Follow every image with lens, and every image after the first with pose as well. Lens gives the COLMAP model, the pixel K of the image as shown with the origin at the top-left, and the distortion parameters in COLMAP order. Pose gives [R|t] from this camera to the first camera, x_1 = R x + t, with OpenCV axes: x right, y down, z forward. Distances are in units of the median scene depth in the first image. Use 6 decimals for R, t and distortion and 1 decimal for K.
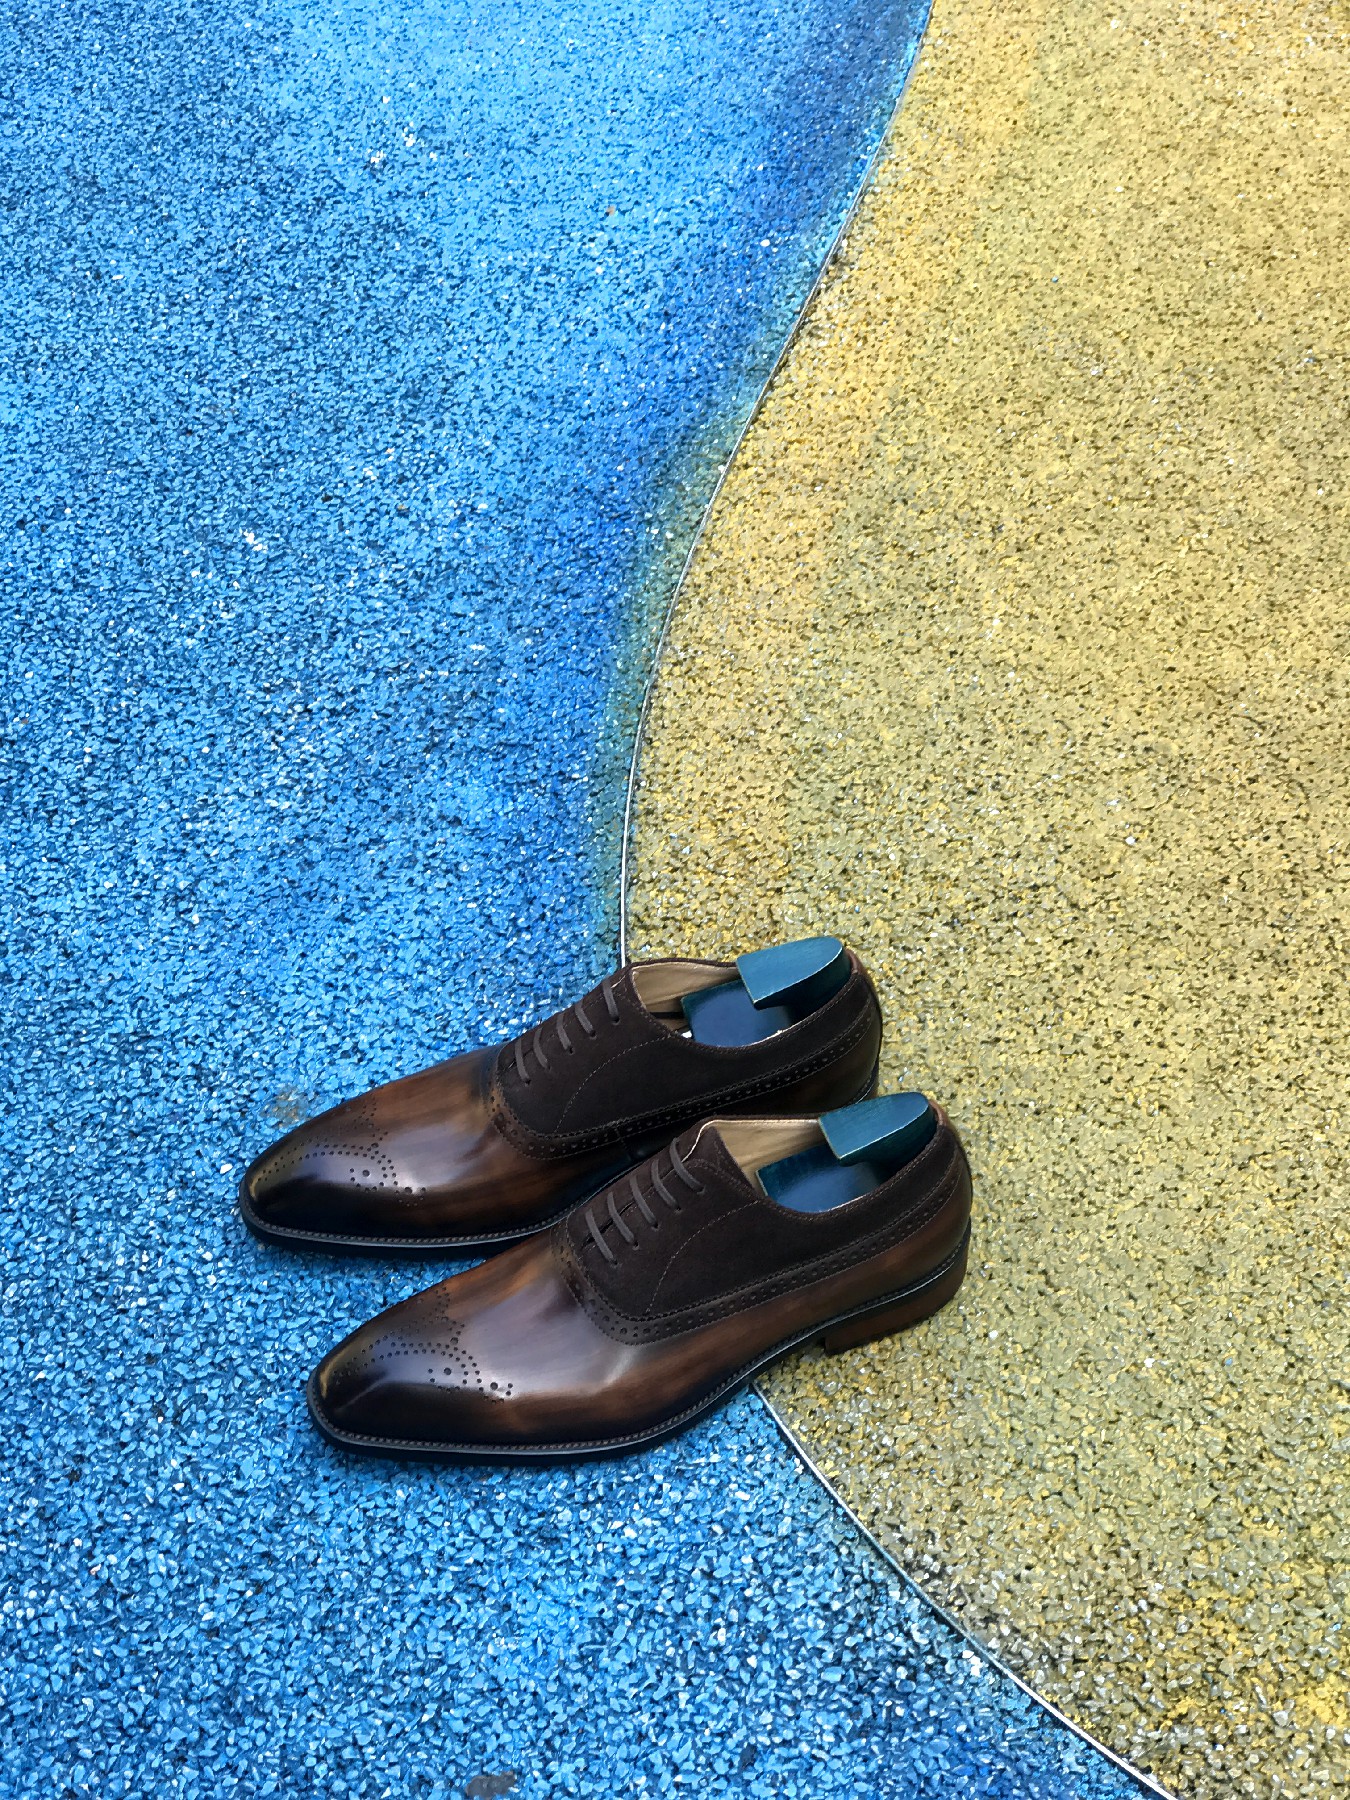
lens RADIAL K [[2980.8, 0, 675.3], [0, 2980.8, 900.0], [0, 0, 1]] dist [0.044034, 0.000000]
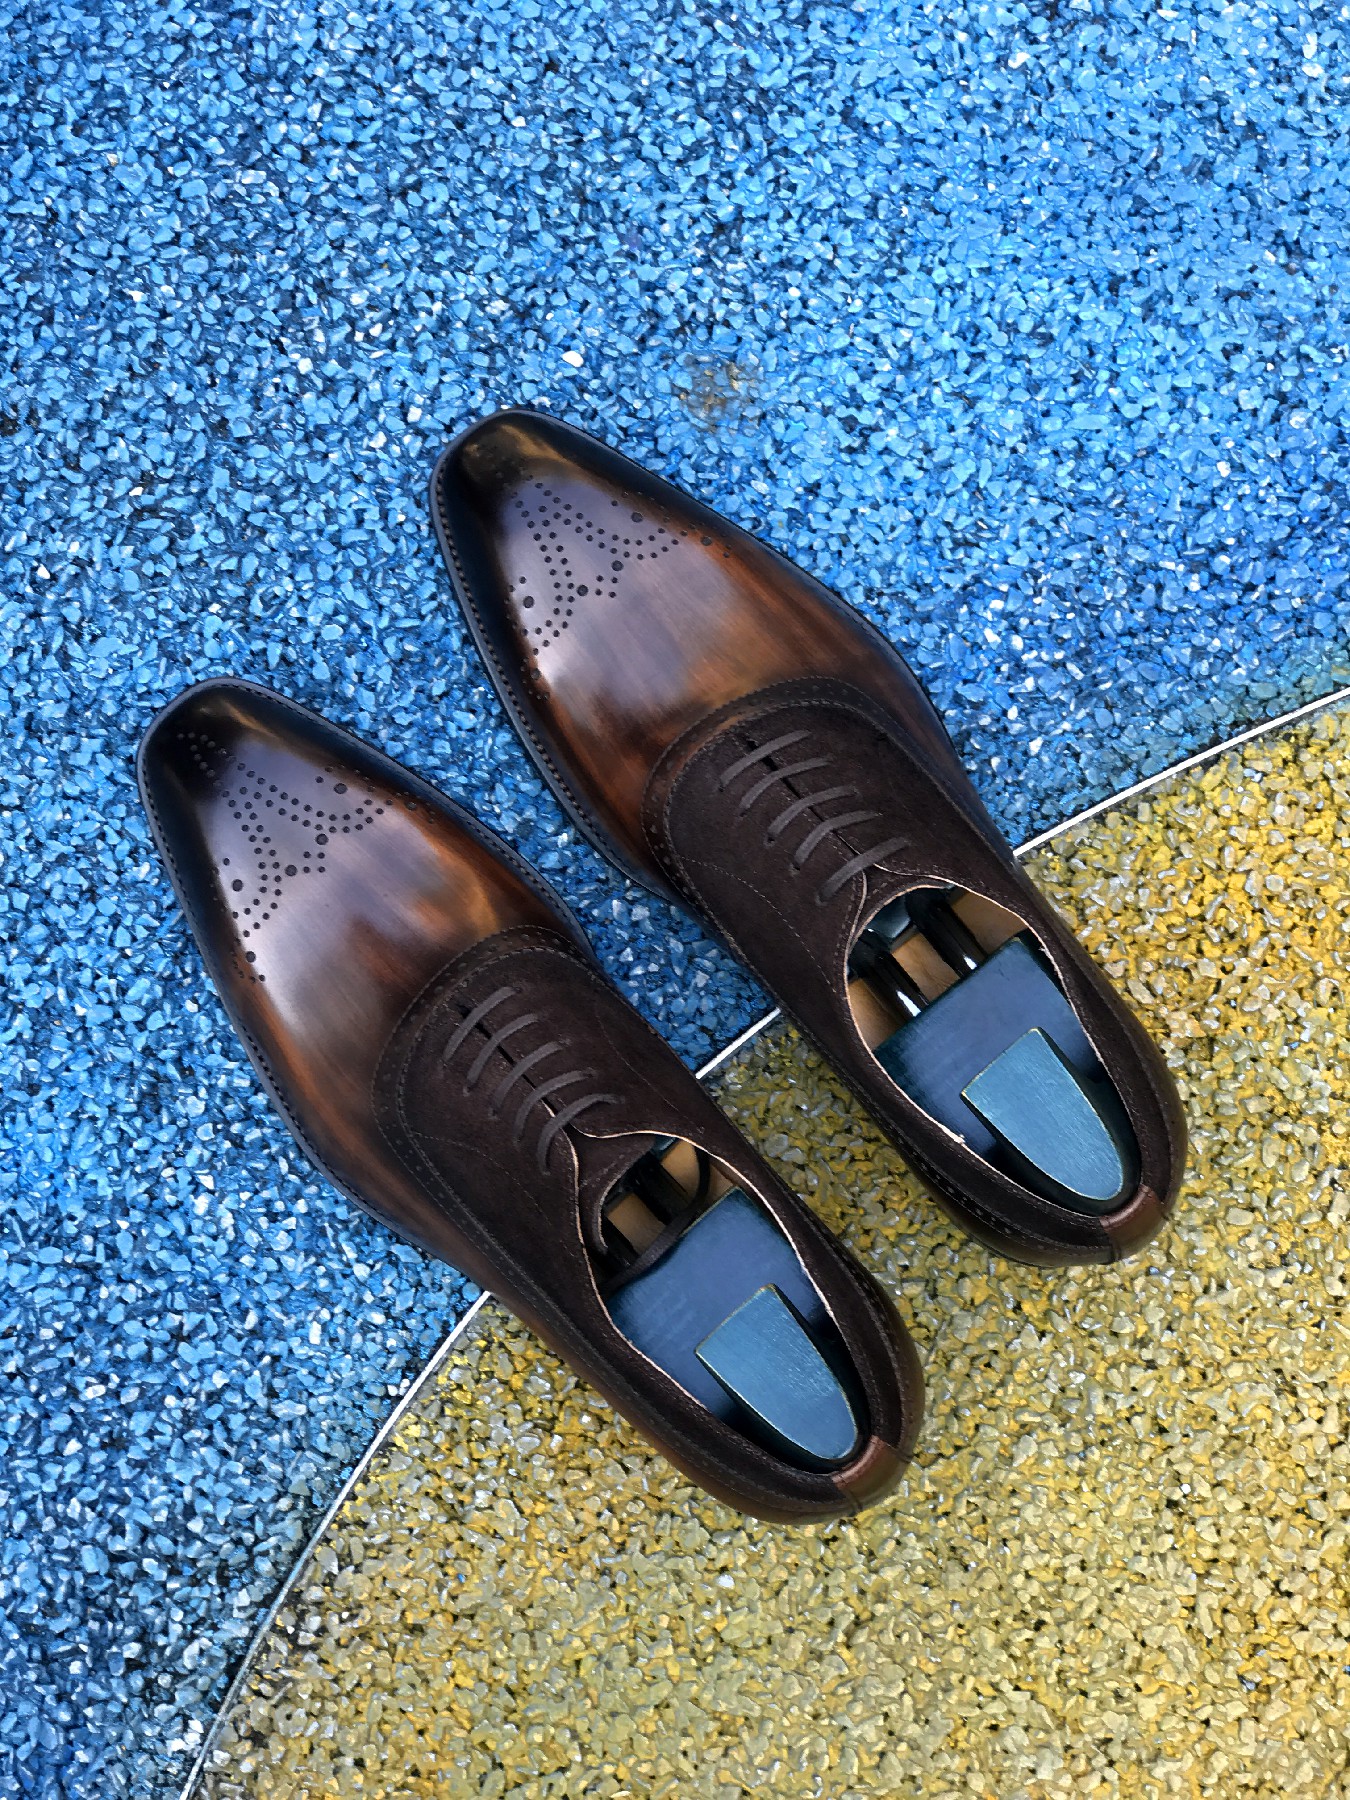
lens RADIAL K [[2980.8, 0, 674.6], [0, 2980.8, 898.8], [0, 0, 1]] dist [0.044034, 0.000000]
pose [[0.389599, 0.918511, -0.067448, 0.009272], [-0.668288, 0.332335, 0.665541, -0.345146], [0.633722, -0.214220, 0.743307, 0.559032]]
